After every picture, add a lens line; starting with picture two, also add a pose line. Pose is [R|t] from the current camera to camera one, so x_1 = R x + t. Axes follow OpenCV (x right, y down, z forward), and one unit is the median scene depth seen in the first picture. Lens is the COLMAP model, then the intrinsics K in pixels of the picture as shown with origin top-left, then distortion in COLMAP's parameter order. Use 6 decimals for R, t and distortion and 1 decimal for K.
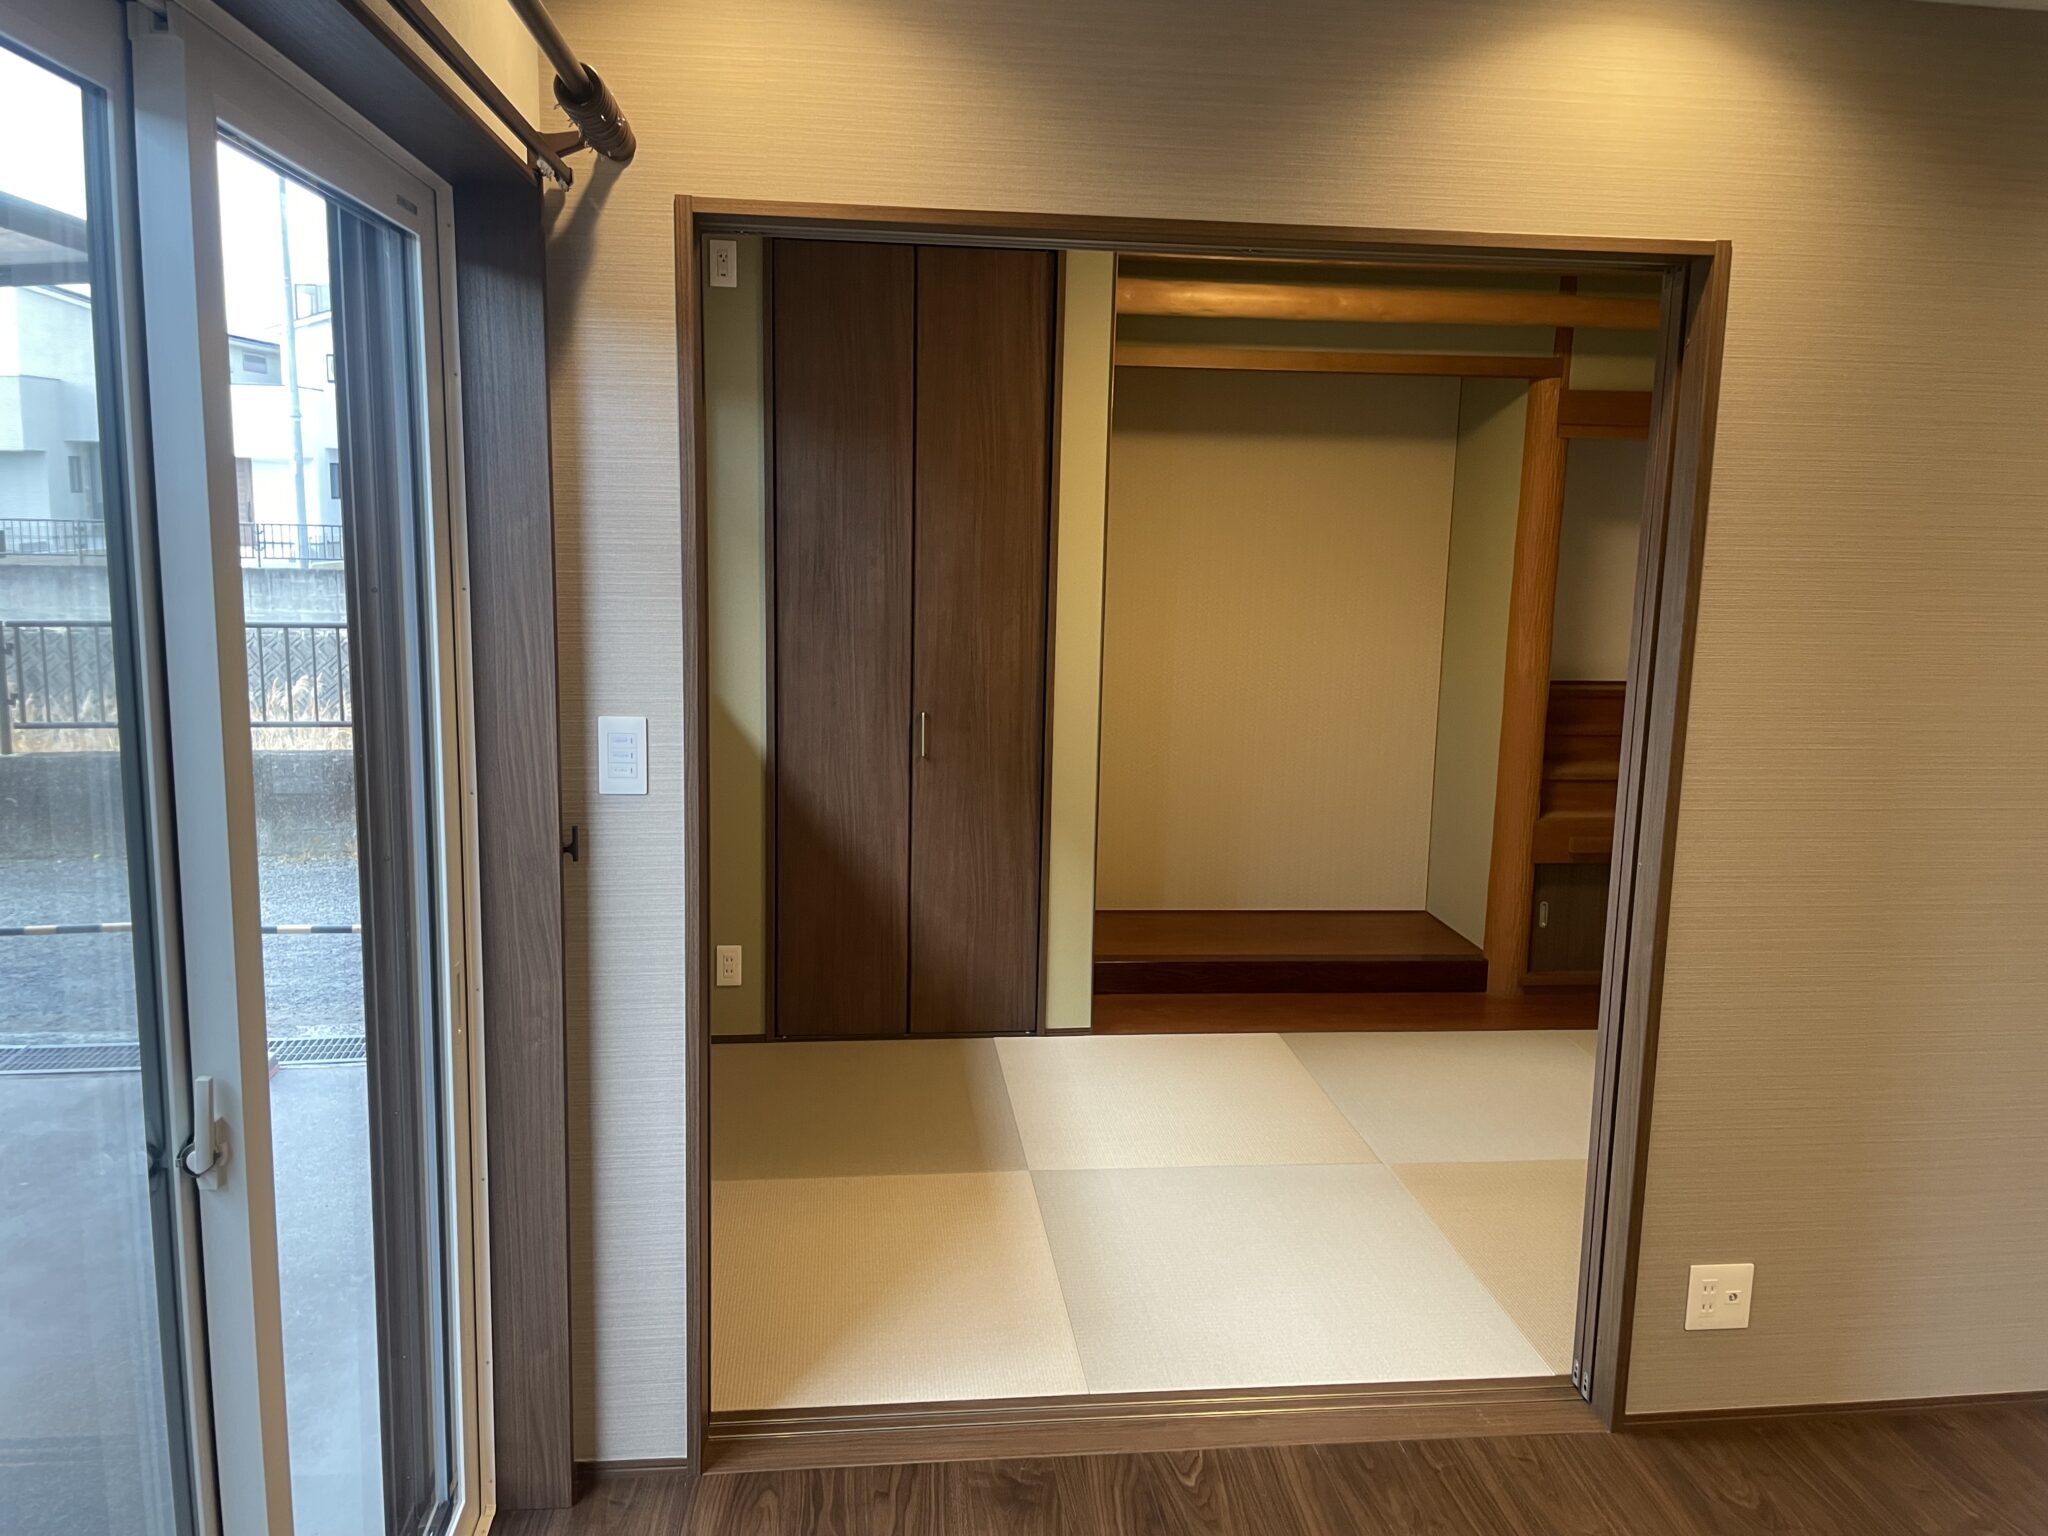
lens RADIAL K [[1549.2, 0, 1024.0], [0, 1549.2, 768.0], [0, 0, 1]] dist [0.086256, -0.114186]
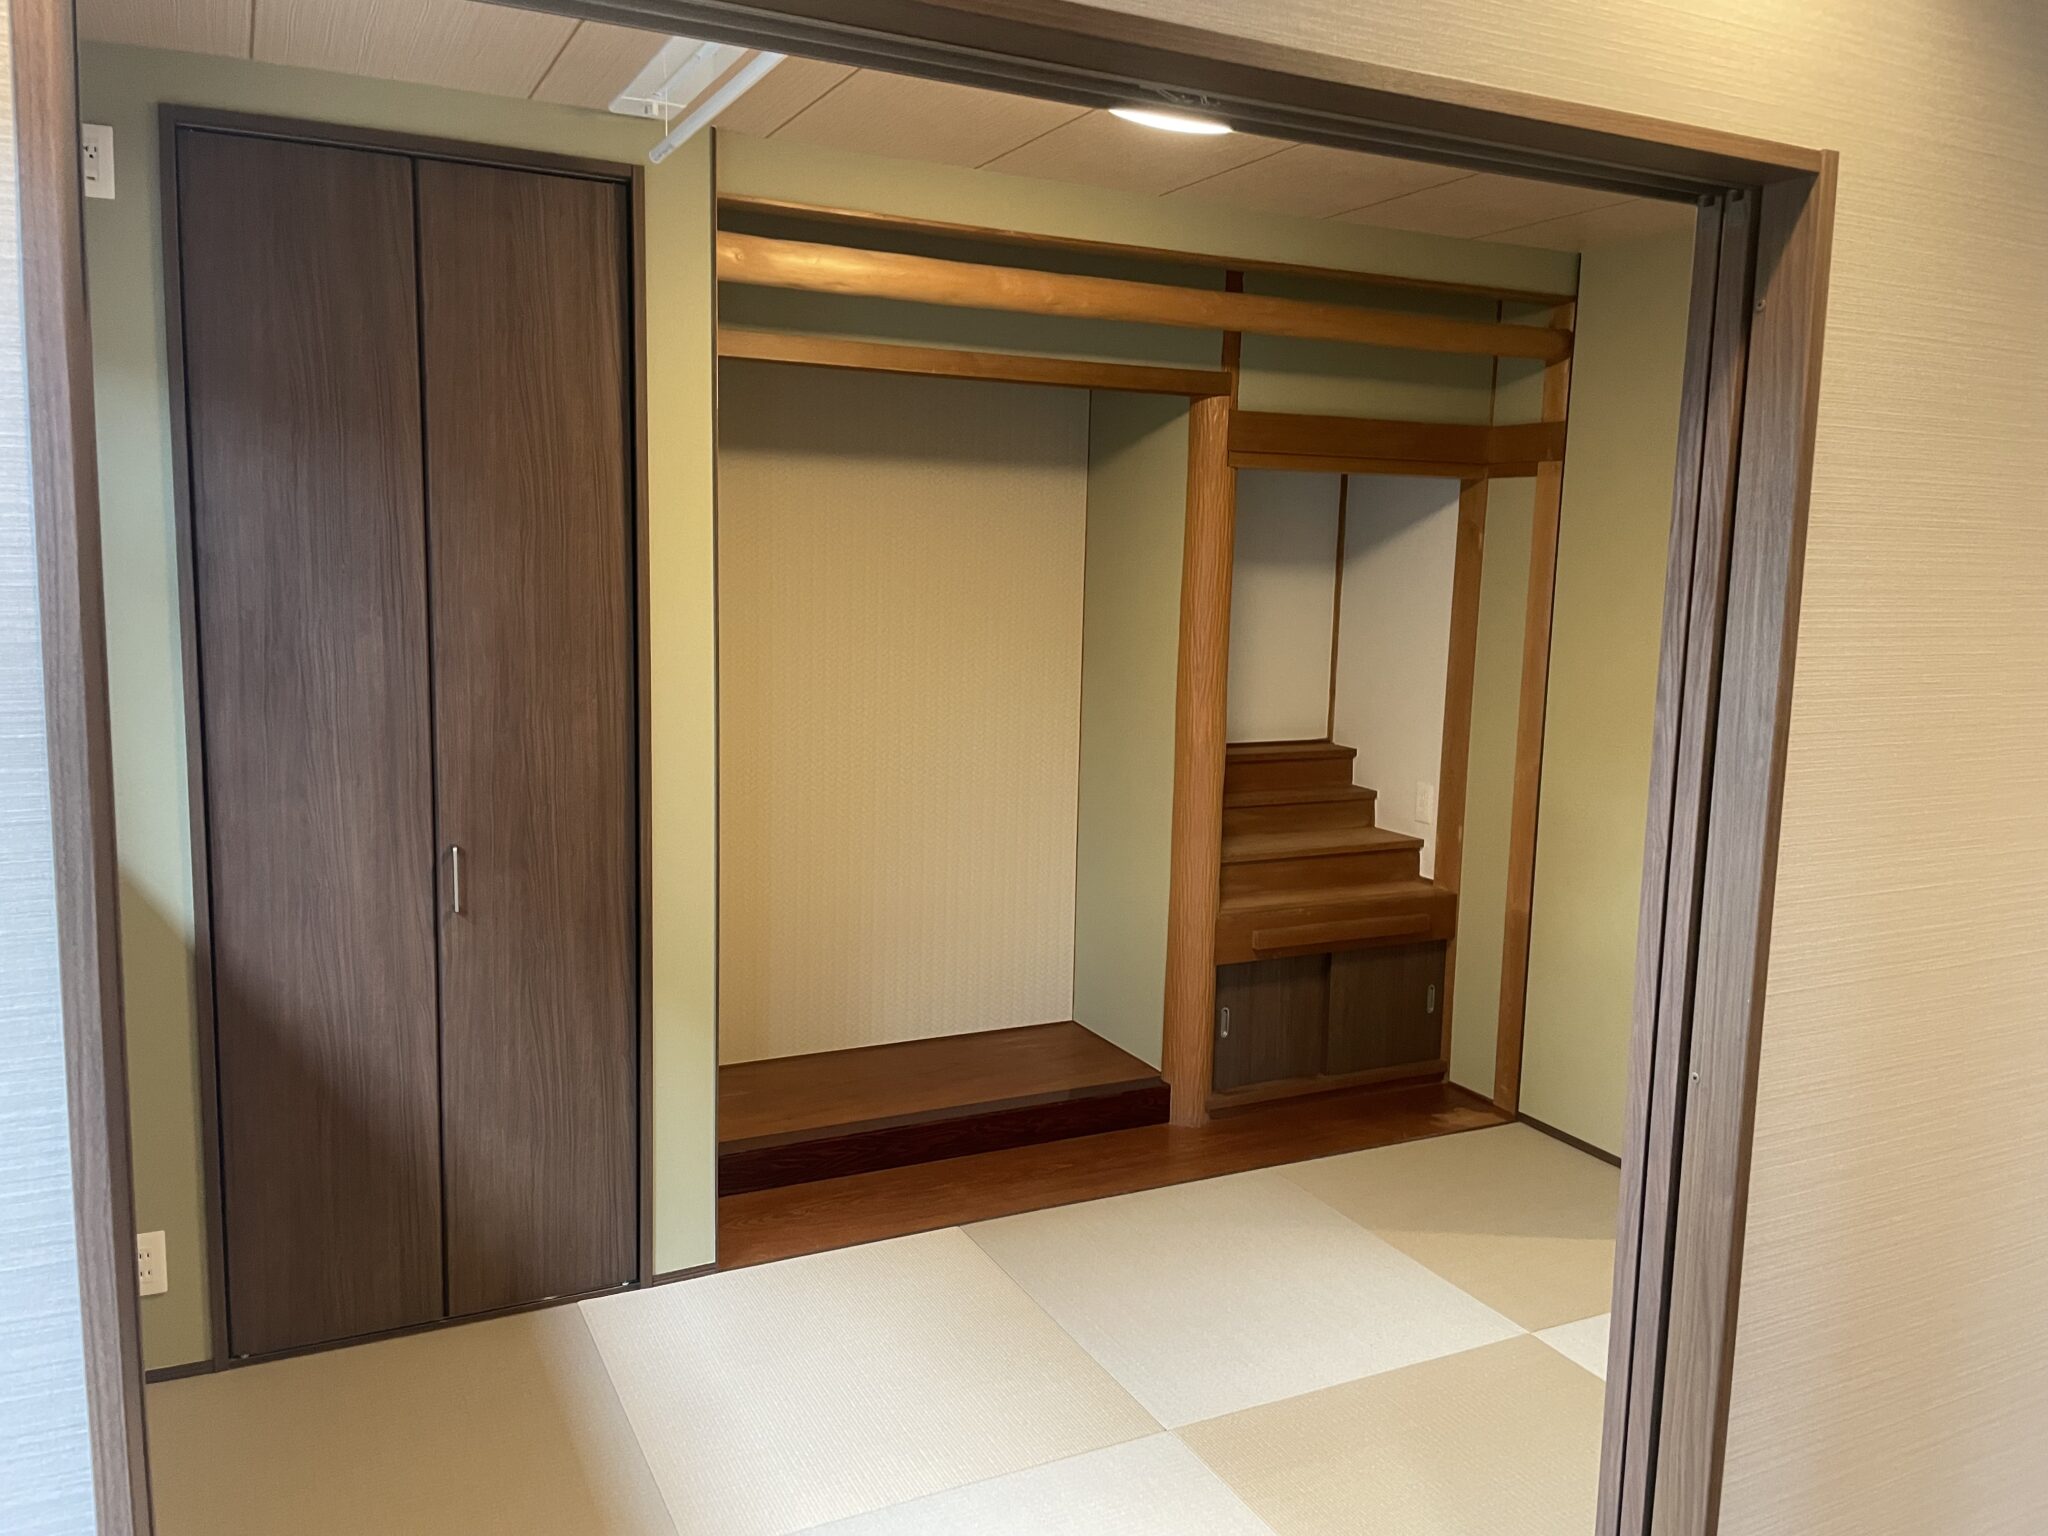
lens RADIAL K [[1549.2, 0, 1024.0], [0, 1549.2, 768.0], [0, 0, 1]] dist [0.086256, -0.114186]
pose [[0.940454, -0.048033, 0.336510, -0.058534], [0.055661, 0.998364, -0.013050, -0.046964], [-0.335333, 0.031004, 0.941589, 0.269869]]
